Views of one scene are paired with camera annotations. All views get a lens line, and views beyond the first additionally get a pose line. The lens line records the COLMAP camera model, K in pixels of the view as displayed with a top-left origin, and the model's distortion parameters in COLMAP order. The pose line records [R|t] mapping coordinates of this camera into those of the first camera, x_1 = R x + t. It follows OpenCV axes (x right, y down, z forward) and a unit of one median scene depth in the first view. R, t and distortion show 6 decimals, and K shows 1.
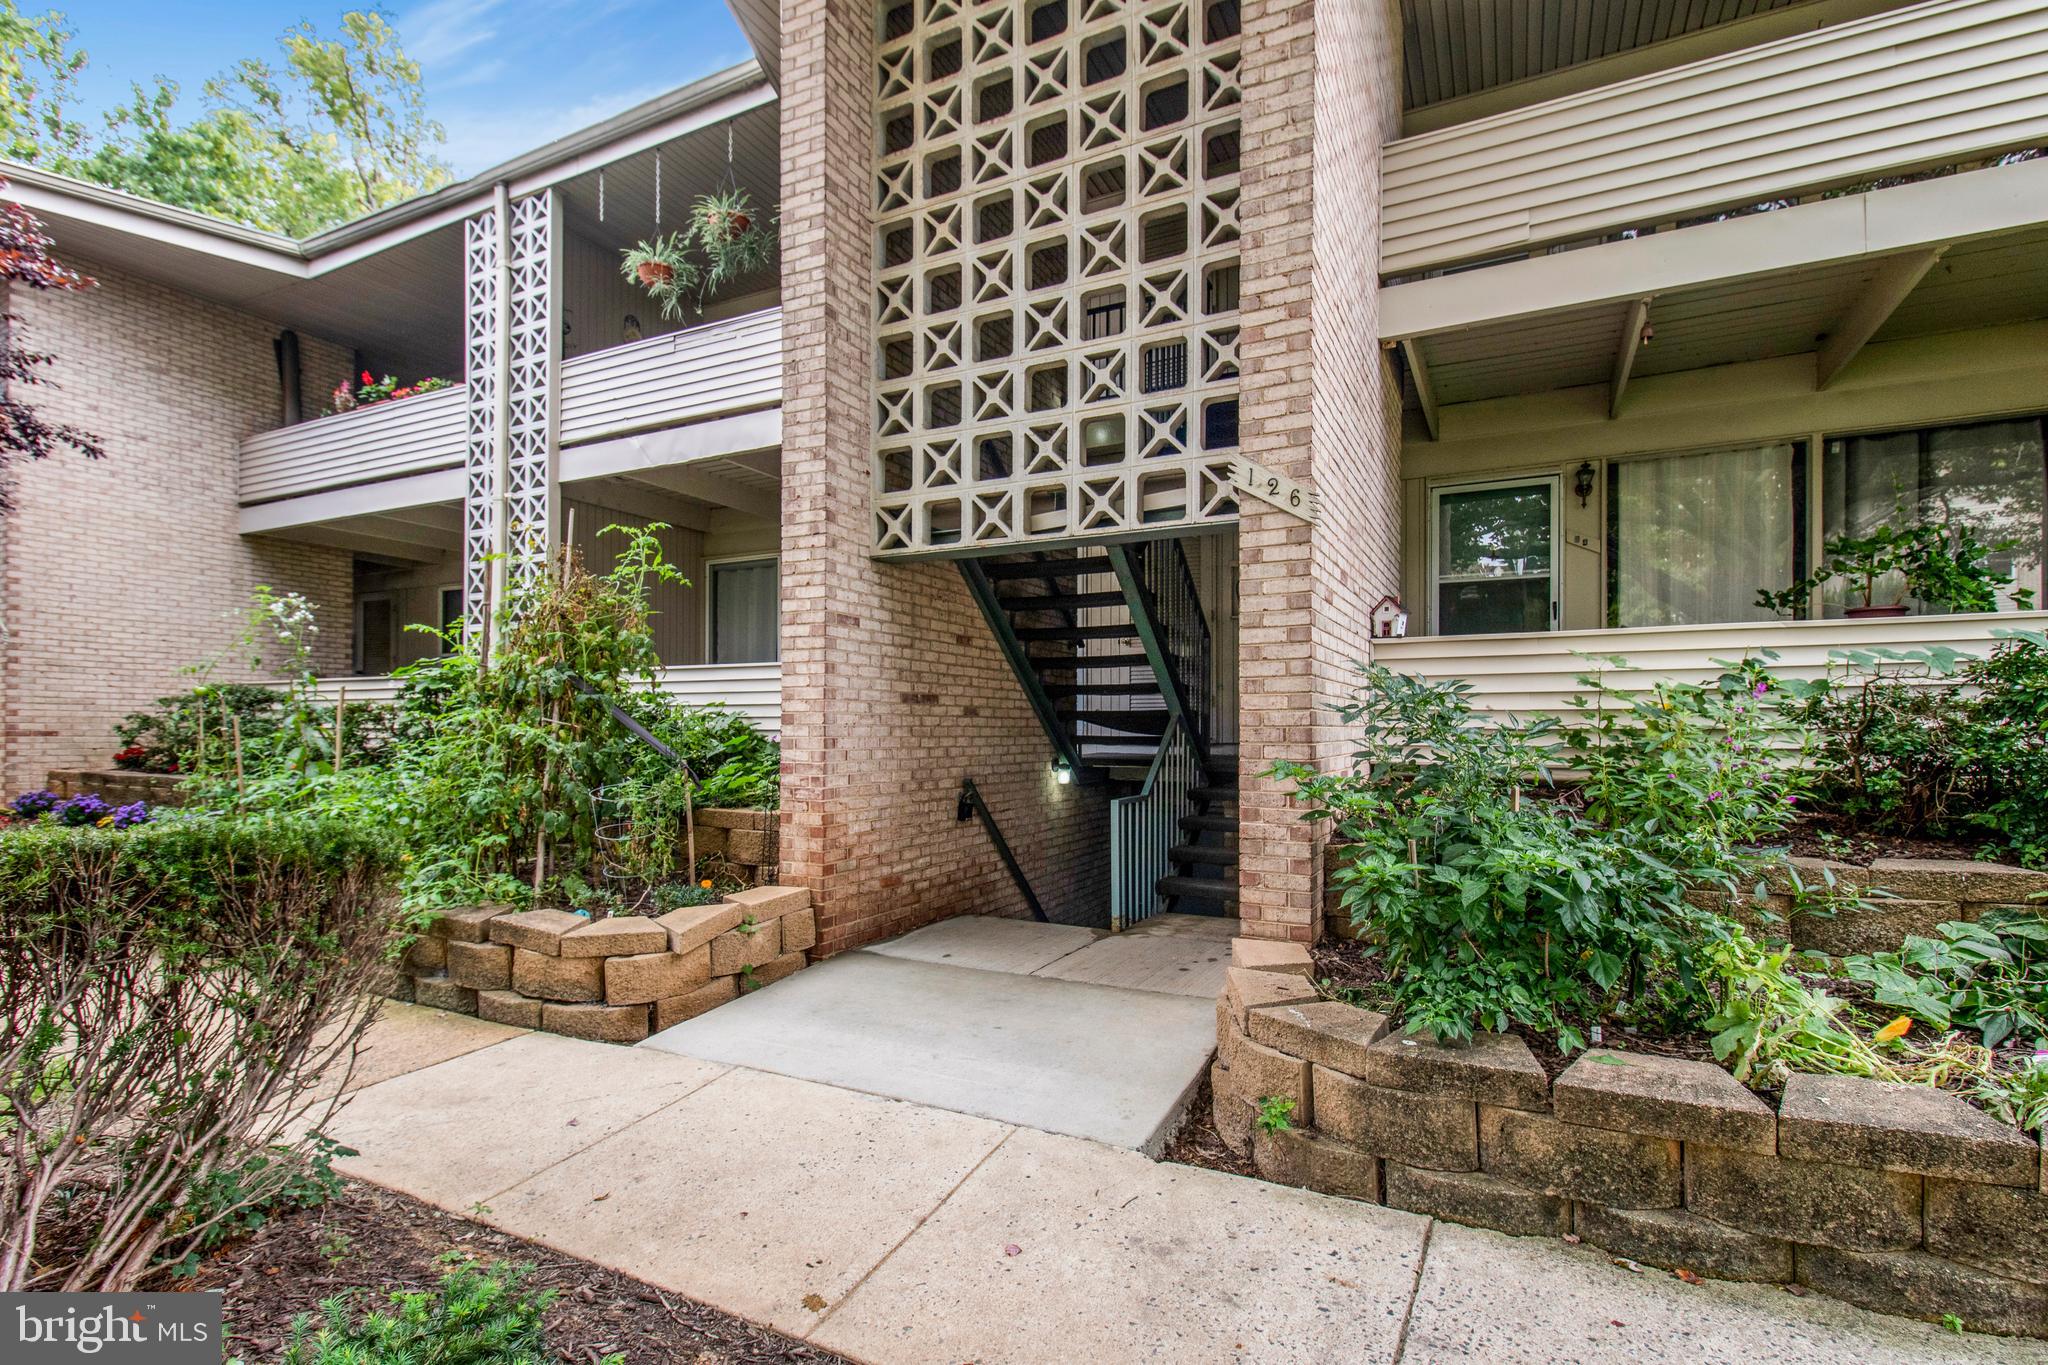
lens RADIAL K [[971.4, 0, 1023.3], [0, 971.4, 726.1], [0, 0, 1]] dist [0.003675, -0.002390]
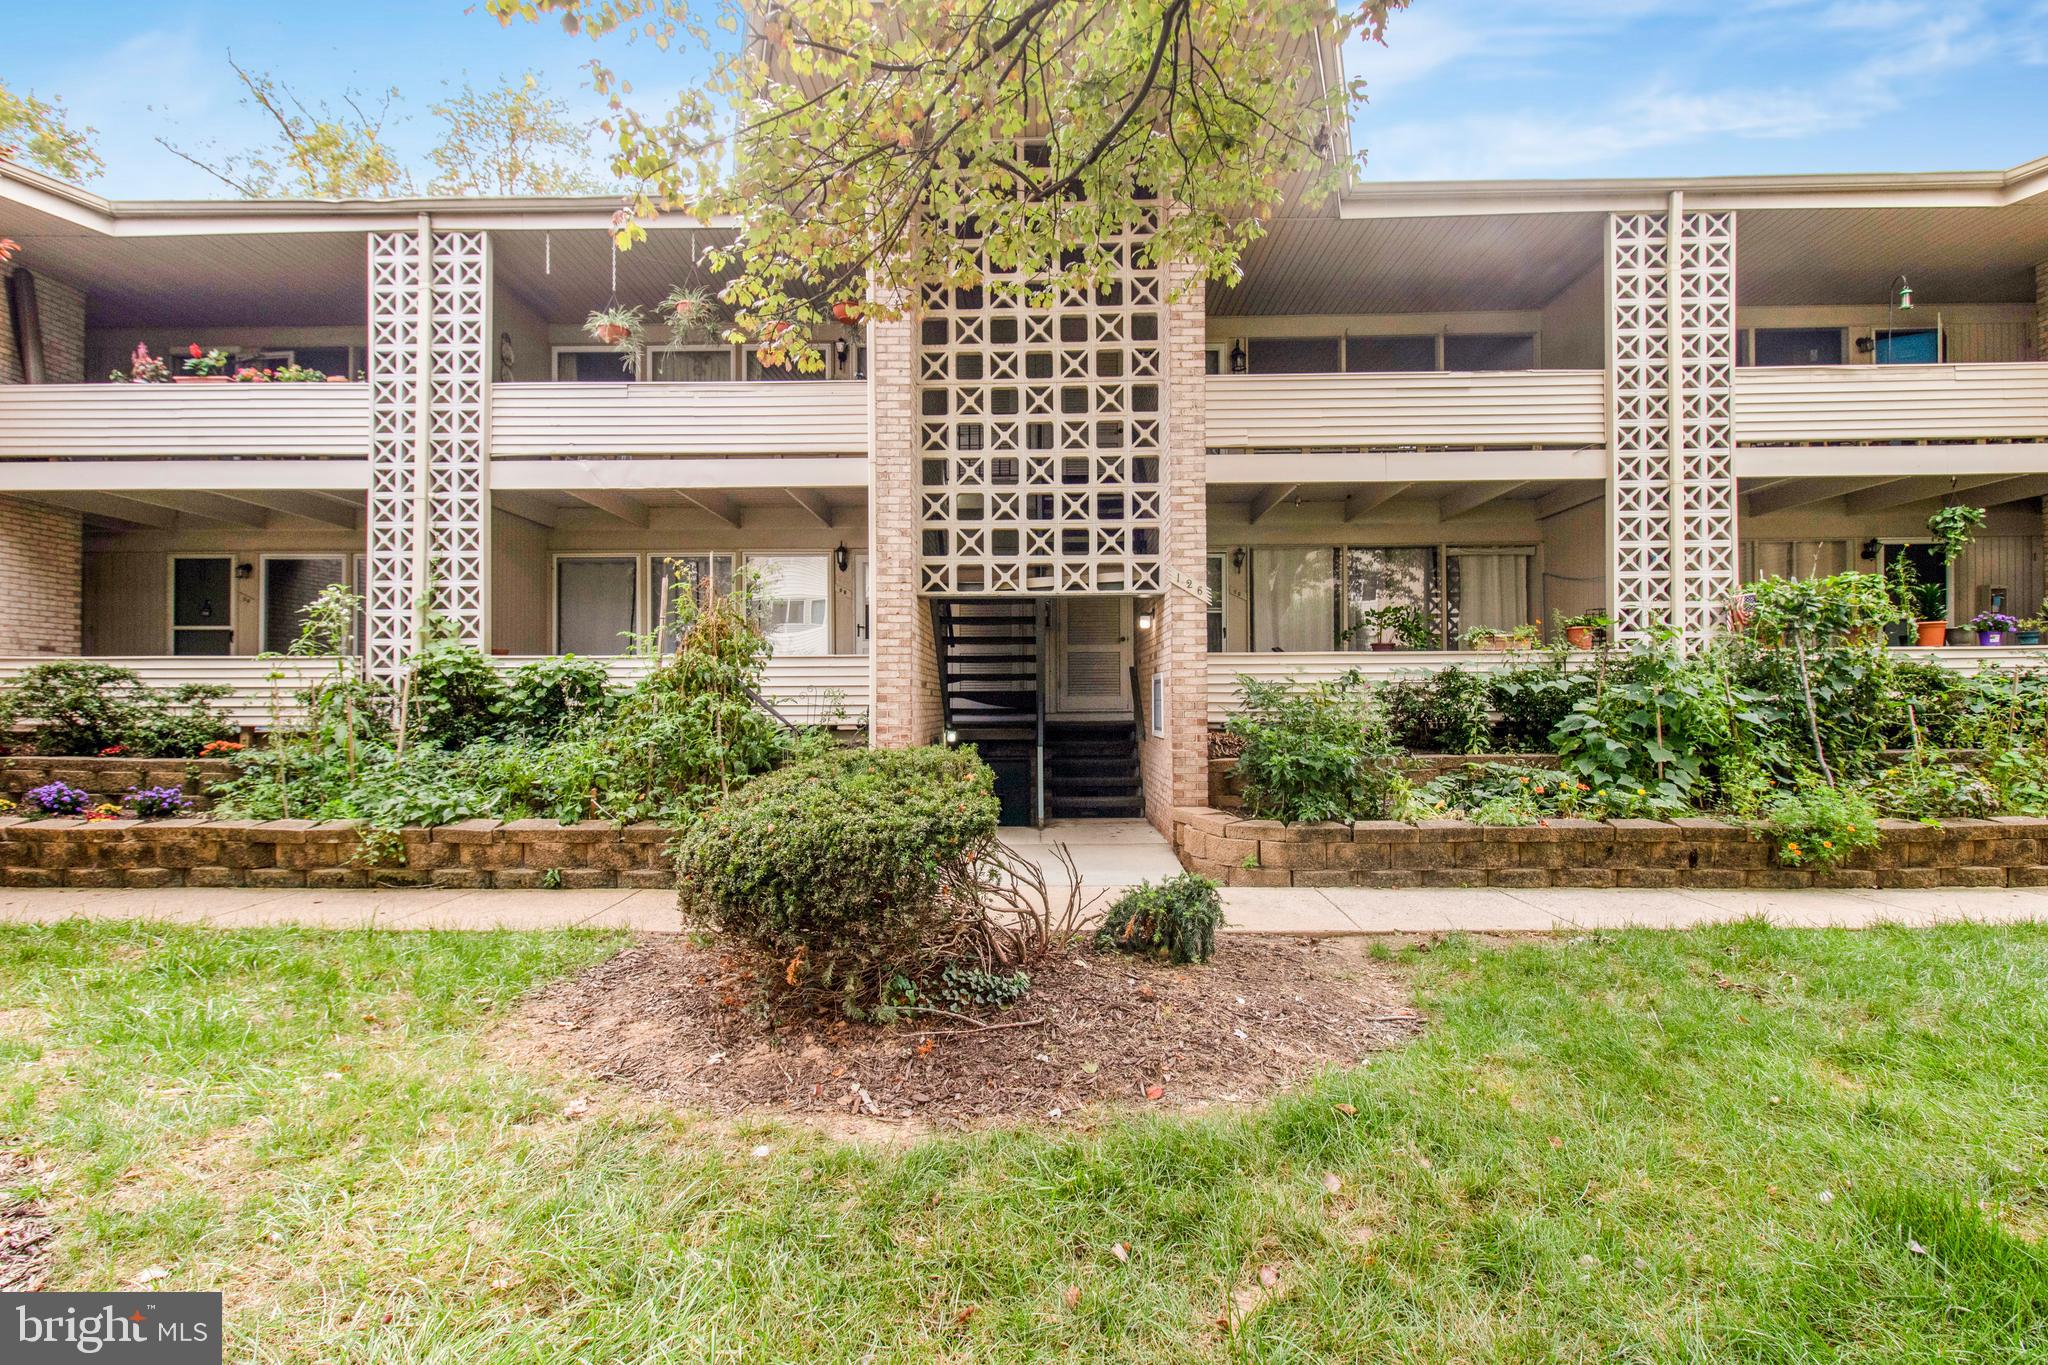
lens RADIAL K [[971.4, 0, 1028.3], [0, 971.4, 691.1], [0, 0, 1]] dist [0.003675, -0.002390]
pose [[0.894012, 0.001069, 0.448042, -0.732671], [0.003746, 0.999944, -0.009861, -0.001835], [-0.448028, 0.010494, 0.893958, -0.510810]]
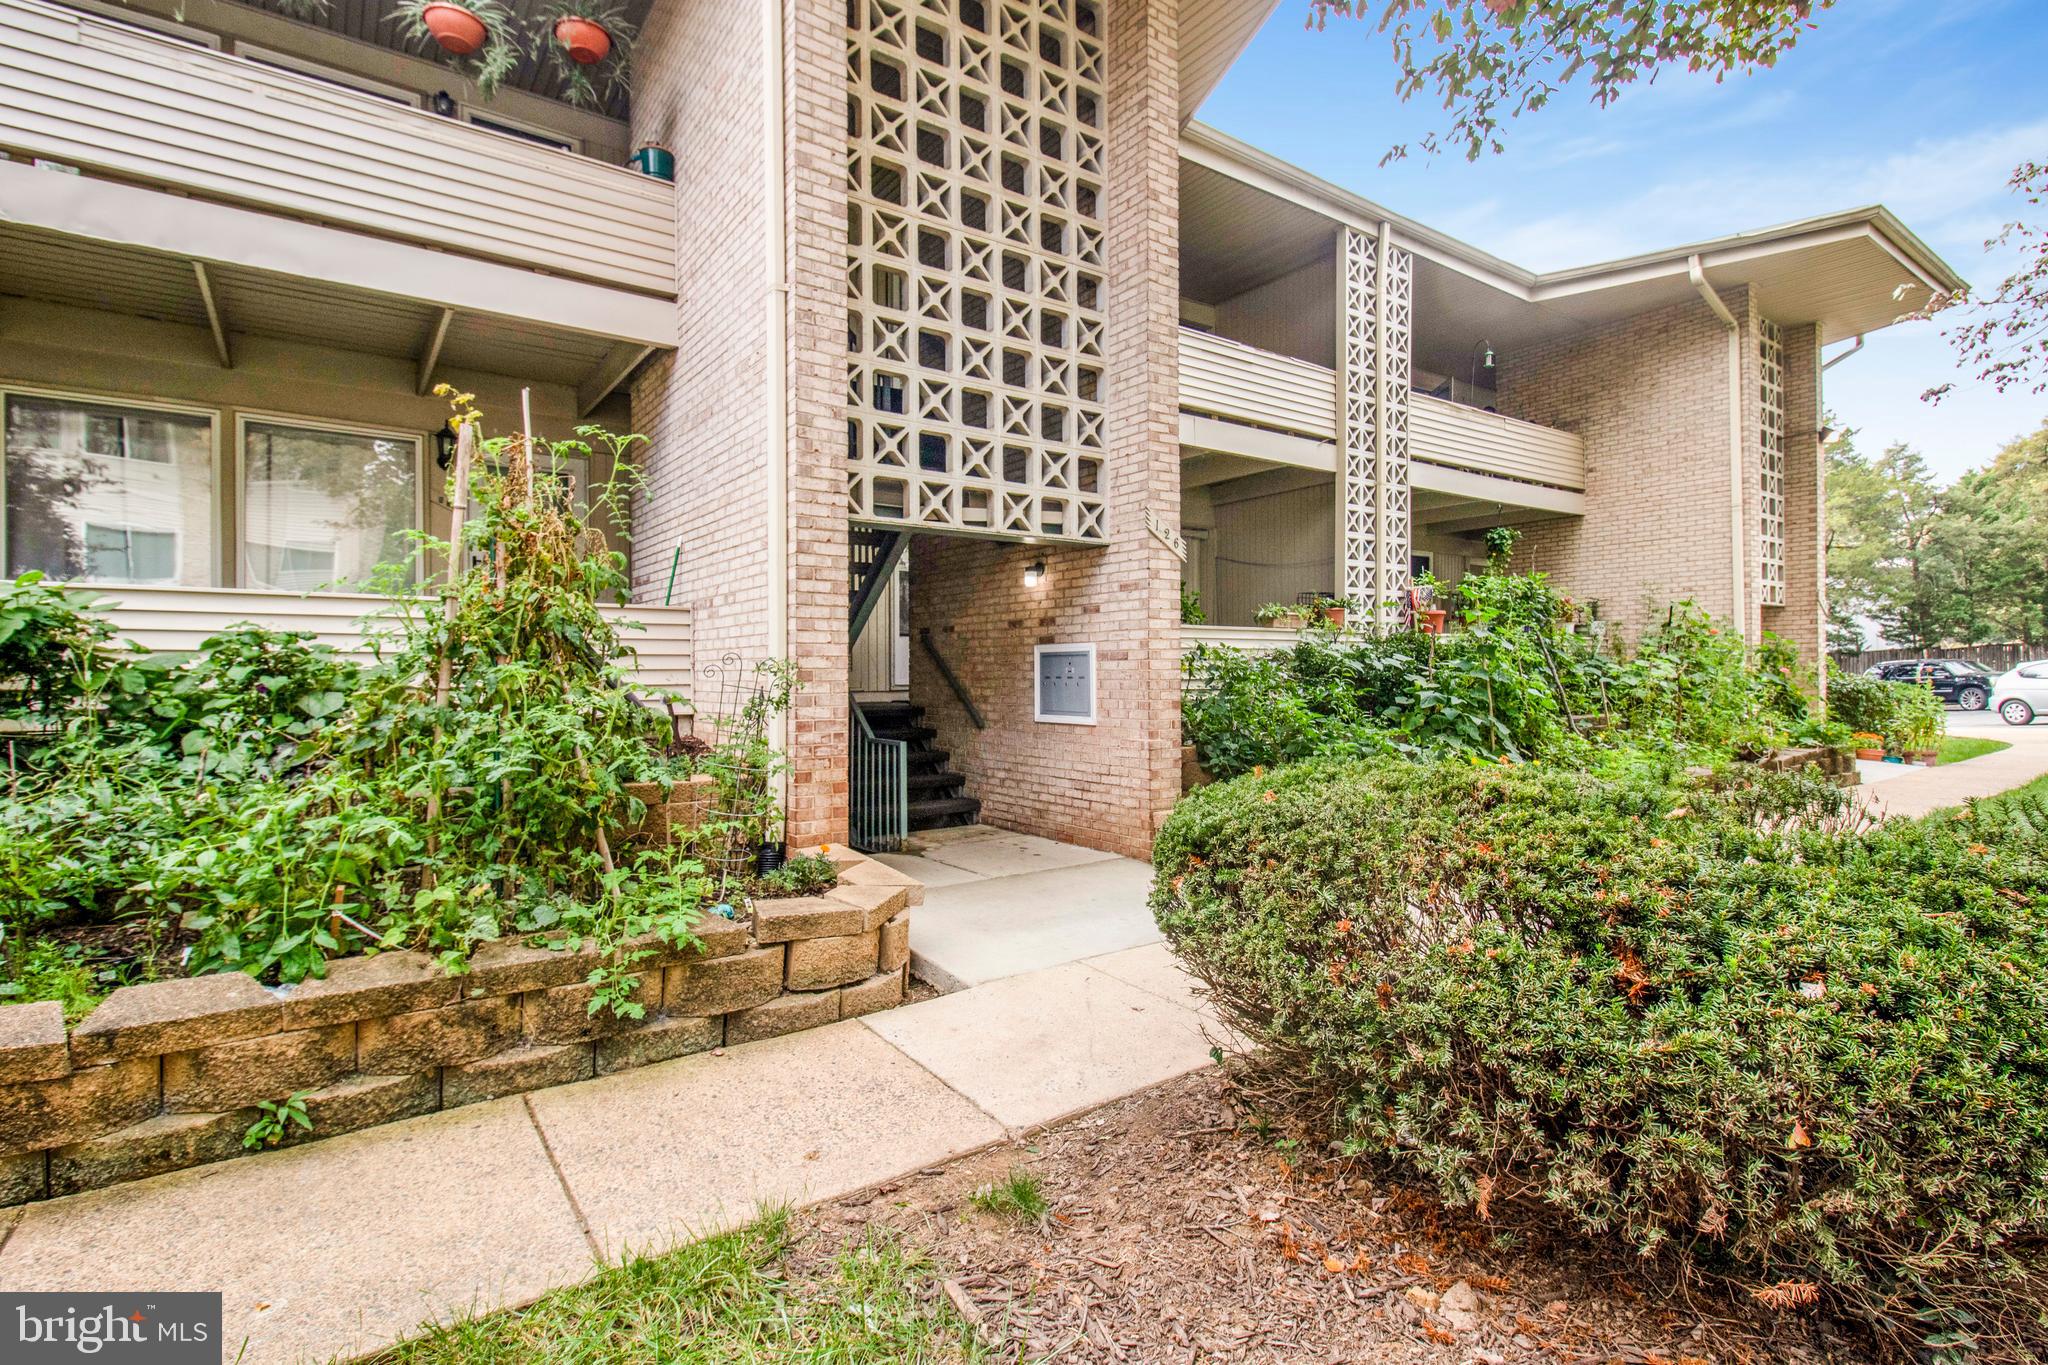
lens RADIAL K [[971.4, 0, 1029.8], [0, 971.4, 674.2], [0, 0, 1]] dist [0.003675, -0.002390]
pose [[0.454118, -0.002180, 0.890939, -1.004238], [-0.000099, 0.999997, 0.002497, -0.010240], [-0.890942, -0.001222, 0.454116, 0.353429]]
